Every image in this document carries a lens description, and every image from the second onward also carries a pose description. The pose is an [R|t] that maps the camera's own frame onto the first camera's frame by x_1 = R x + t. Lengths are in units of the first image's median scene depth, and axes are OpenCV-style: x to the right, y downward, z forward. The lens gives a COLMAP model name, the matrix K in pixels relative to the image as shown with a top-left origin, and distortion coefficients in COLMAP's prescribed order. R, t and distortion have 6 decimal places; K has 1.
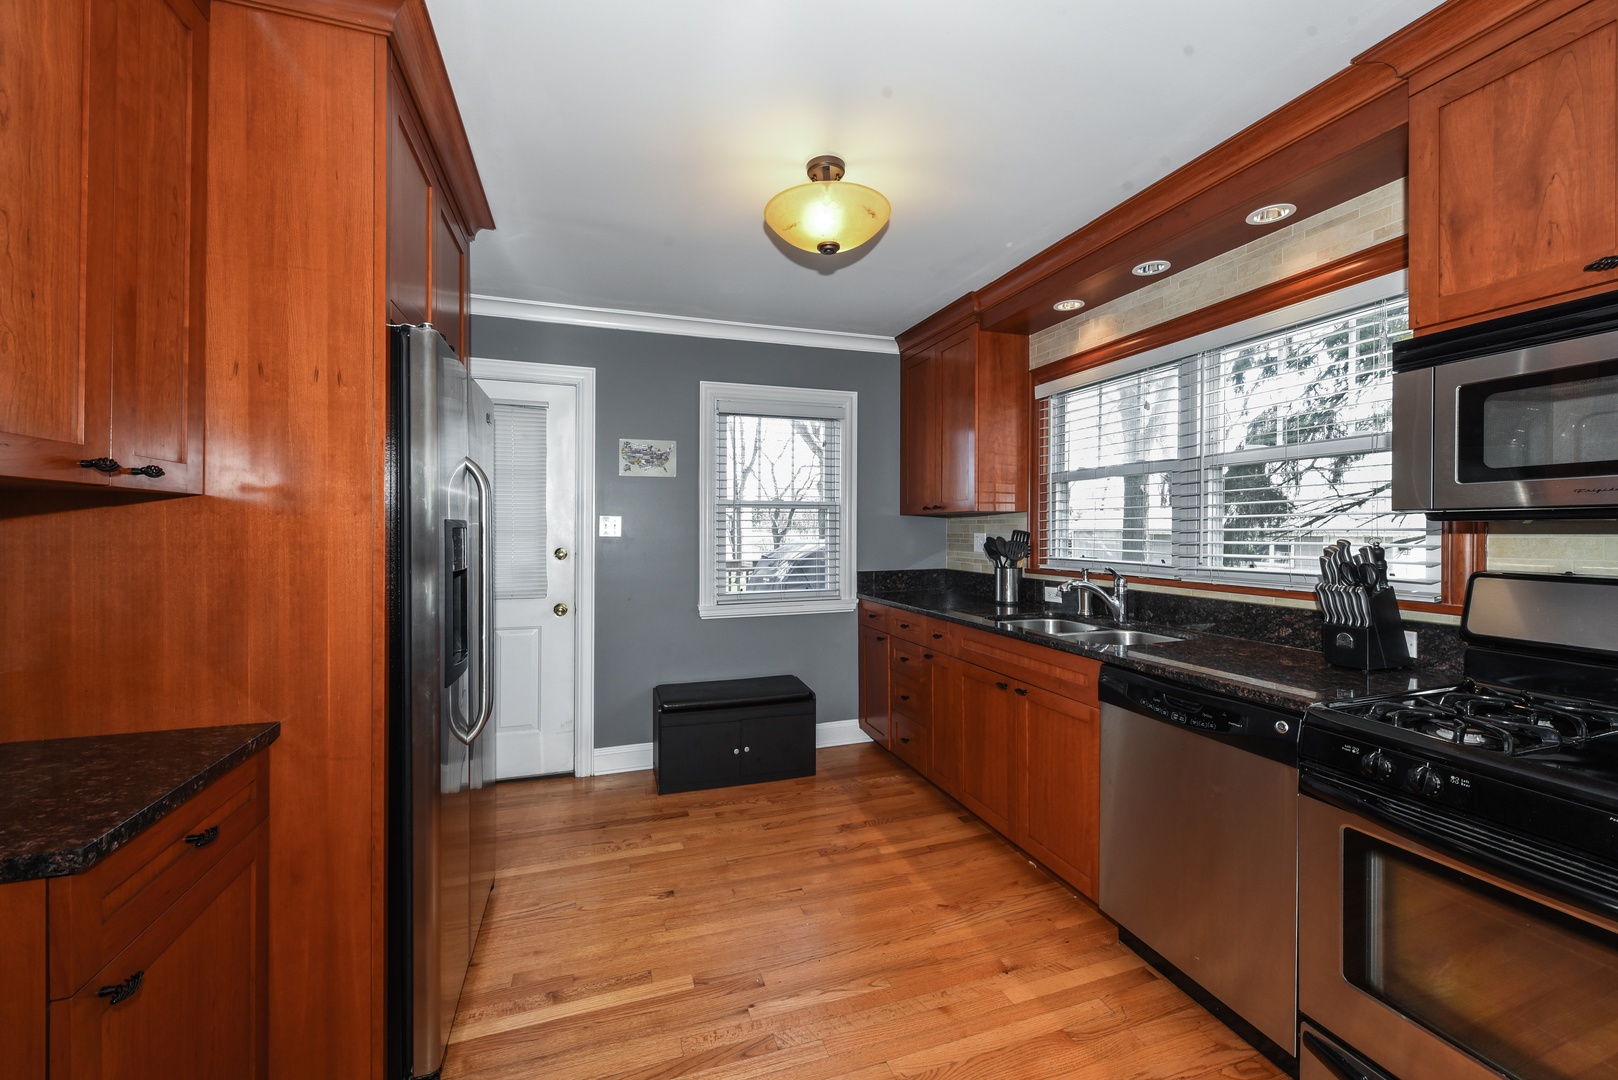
lens RADIAL K [[632.2, 0, 808.8], [0, 632.2, 529.3], [0, 0, 1]] dist [-0.000552, 0.000000]
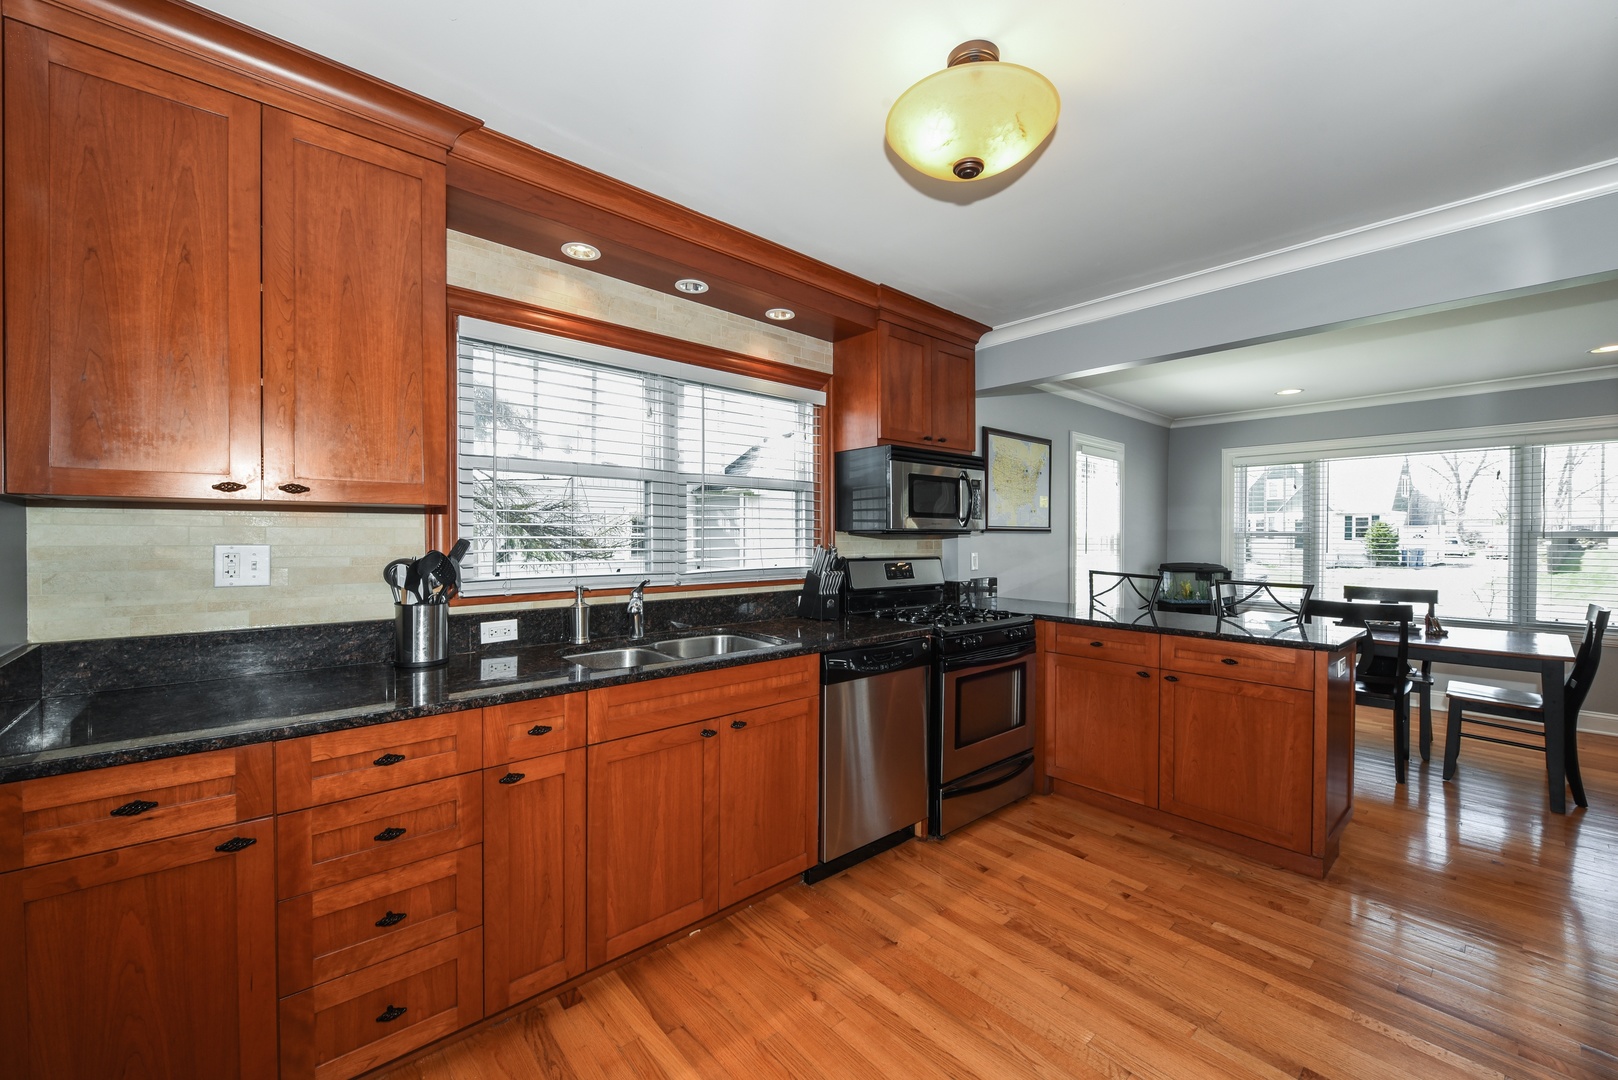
lens RADIAL K [[632.2, 0, 809.8], [0, 632.2, 544.6], [0, 0, 1]] dist [-0.000552, 0.000000]
pose [[-0.377393, -0.013660, 0.925953, -0.502374], [-0.001670, 0.999900, 0.014071, -0.004048], [-0.926052, 0.003764, -0.377378, 1.222195]]
